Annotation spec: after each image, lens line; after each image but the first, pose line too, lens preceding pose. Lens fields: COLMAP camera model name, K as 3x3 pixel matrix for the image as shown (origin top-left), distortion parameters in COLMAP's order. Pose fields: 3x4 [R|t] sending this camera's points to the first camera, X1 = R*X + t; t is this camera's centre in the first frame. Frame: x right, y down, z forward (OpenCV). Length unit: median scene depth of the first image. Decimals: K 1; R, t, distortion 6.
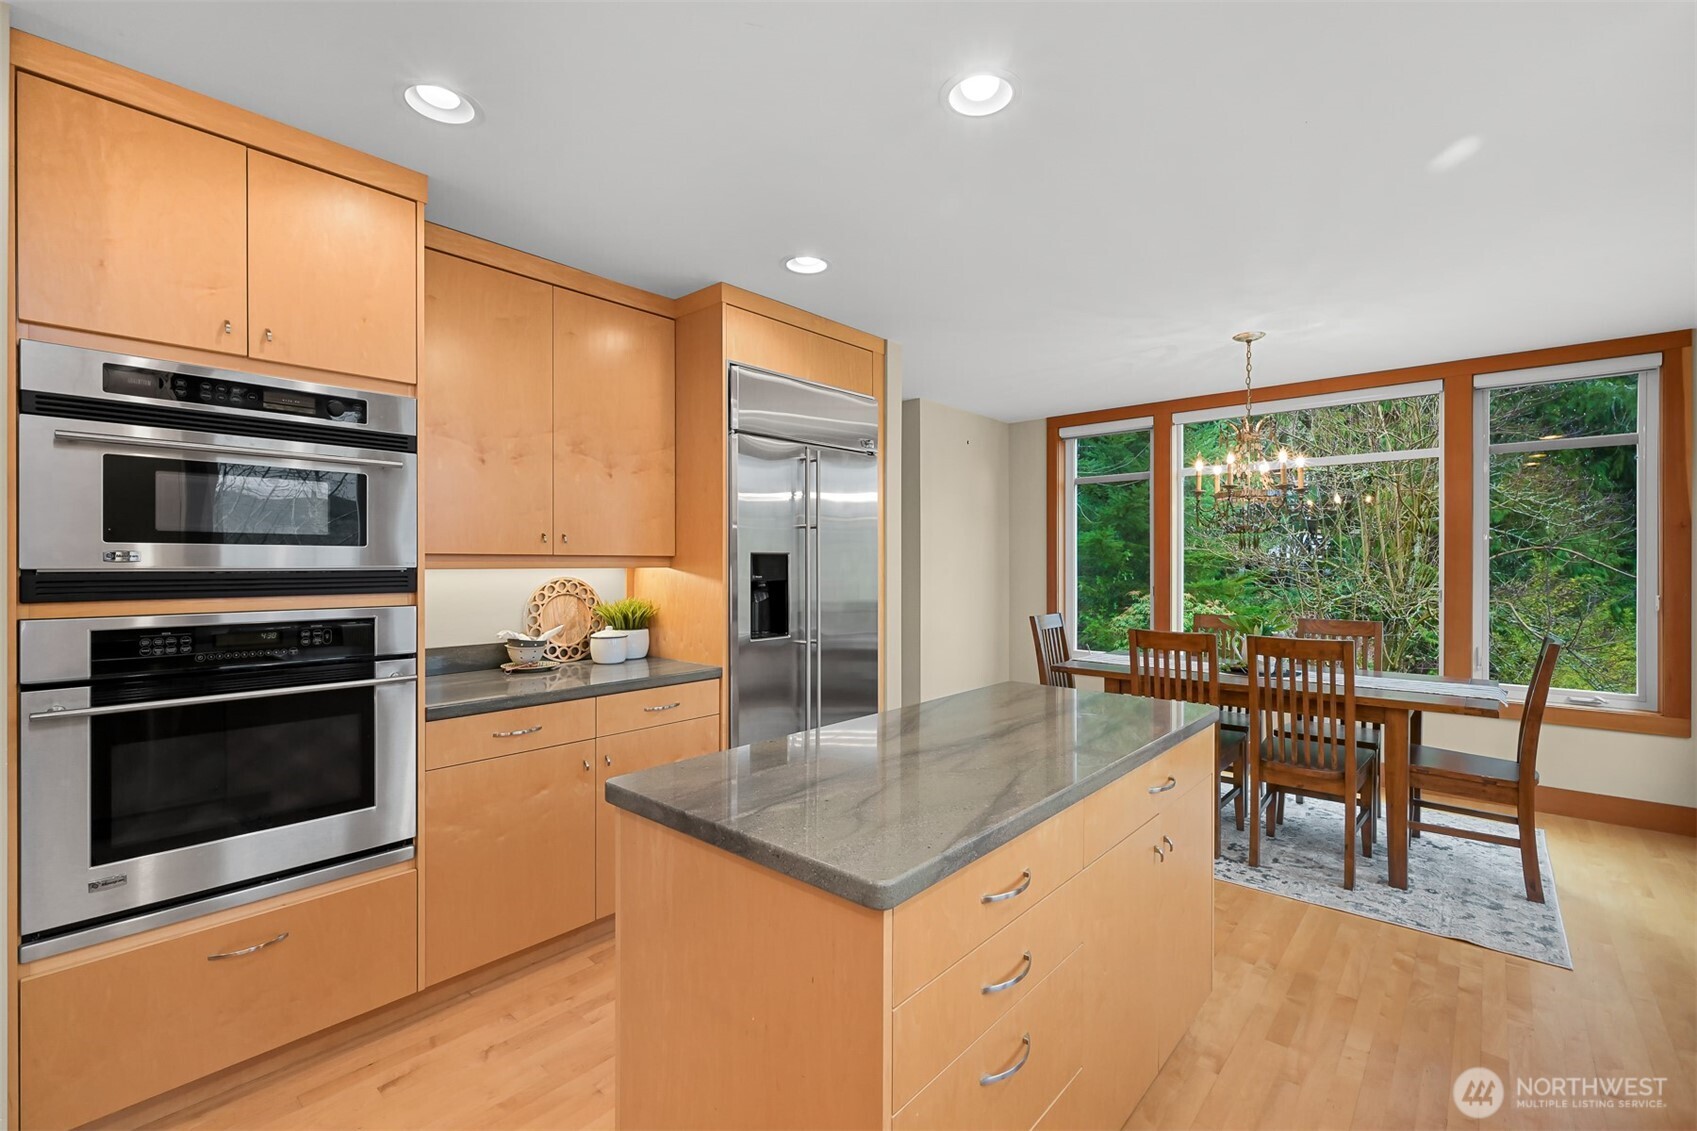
lens RADIAL K [[758.9, 0, 851.3], [0, 758.9, 551.6], [0, 0, 1]] dist [-0.020328, -0.000193]
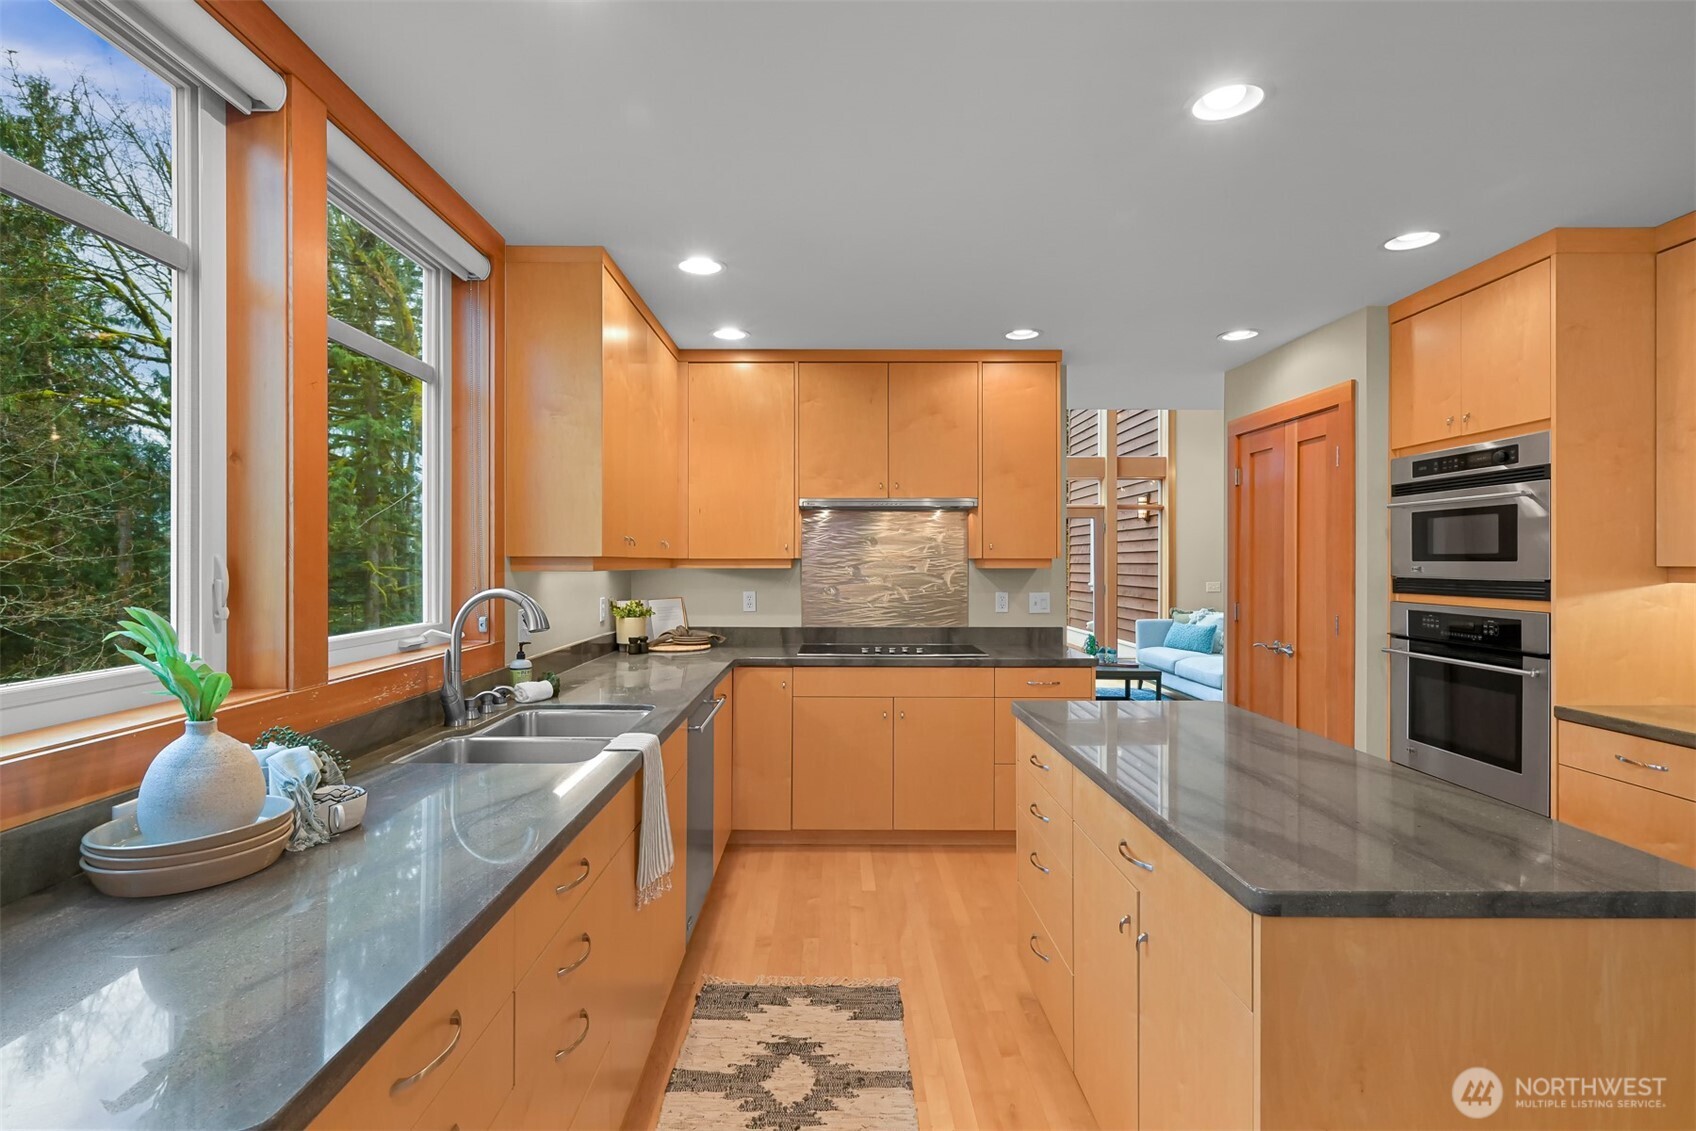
lens RADIAL K [[826.0, 0, 845.8], [0, 826.0, 560.4], [0, 0, 1]] dist [-0.025690, 0.026031]
pose [[-0.750258, -0.004086, -0.661133, 1.162685], [0.002448, 0.999957, -0.008958, -0.000860], [0.661141, -0.008339, -0.750215, 1.368041]]
